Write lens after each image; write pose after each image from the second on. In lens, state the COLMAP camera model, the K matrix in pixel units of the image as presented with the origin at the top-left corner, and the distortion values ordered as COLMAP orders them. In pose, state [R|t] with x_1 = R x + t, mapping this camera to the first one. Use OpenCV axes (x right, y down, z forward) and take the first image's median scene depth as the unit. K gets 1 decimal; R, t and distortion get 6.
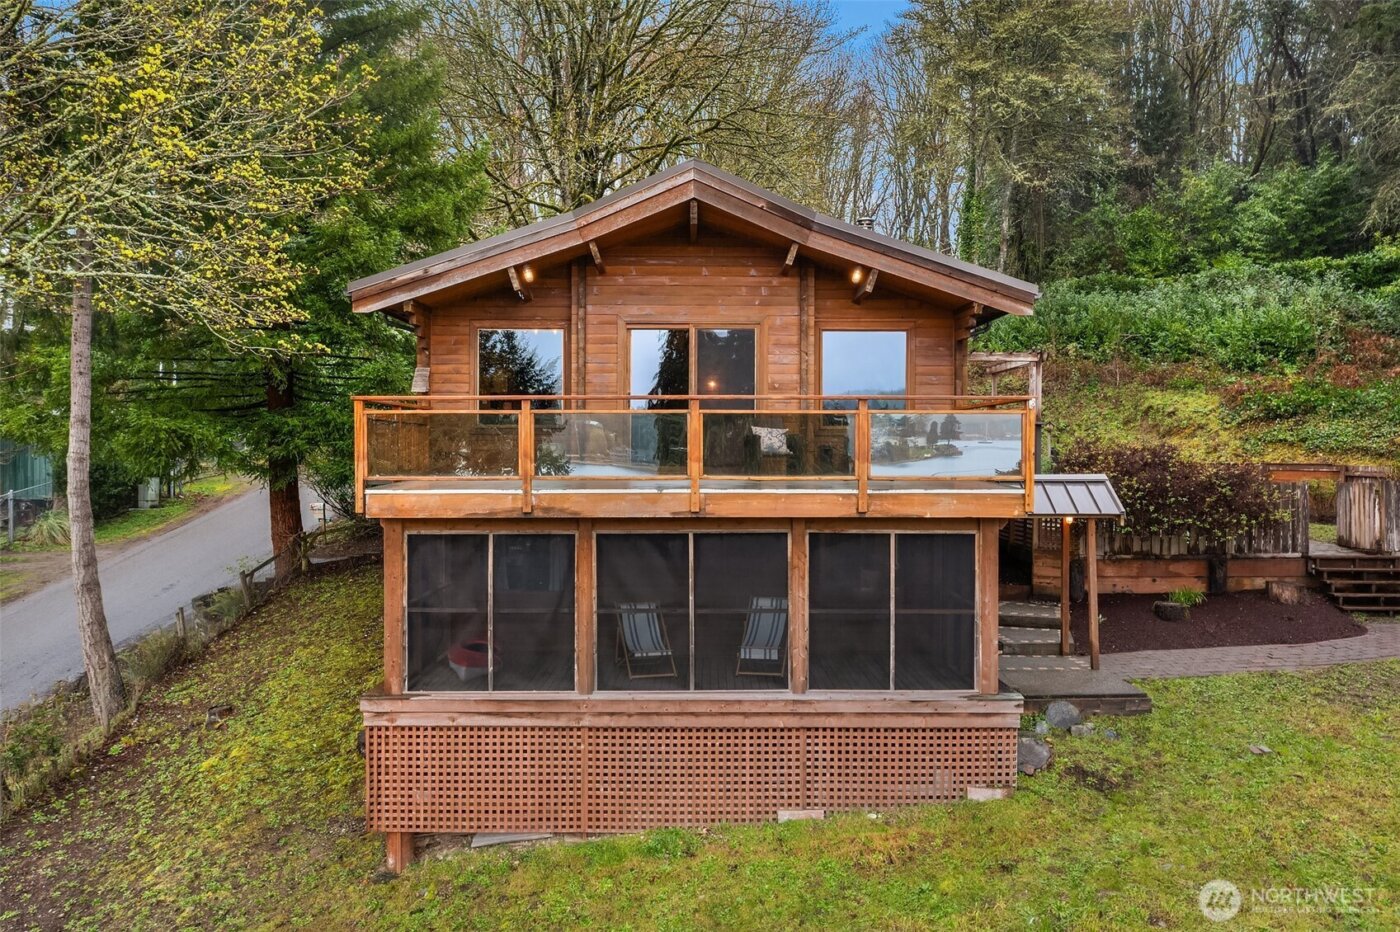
lens RADIAL K [[1157.7, 0, 700.0], [0, 1157.7, 466.0], [0, 0, 1]] dist [0.006196, 0.002058]
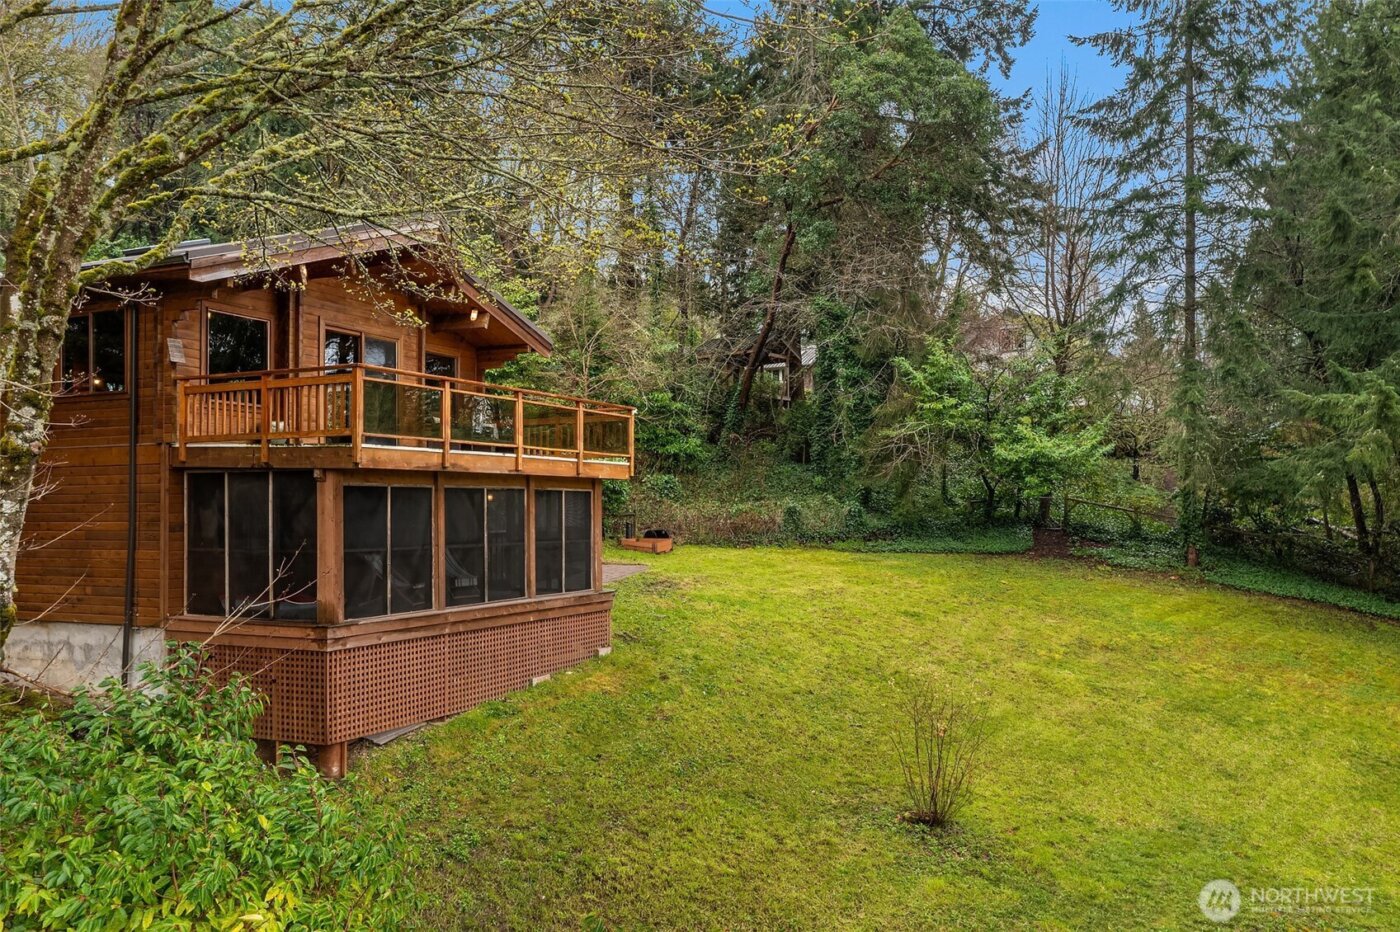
lens RADIAL K [[1157.7, 0, 700.0], [0, 1157.7, 466.0], [0, 0, 1]] dist [0.006196, 0.002058]
pose [[0.435212, 0.031144, 0.899789, -1.144129], [0.015412, 0.998997, -0.042032, 0.093613], [-0.900196, 0.032160, 0.434296, 0.165814]]
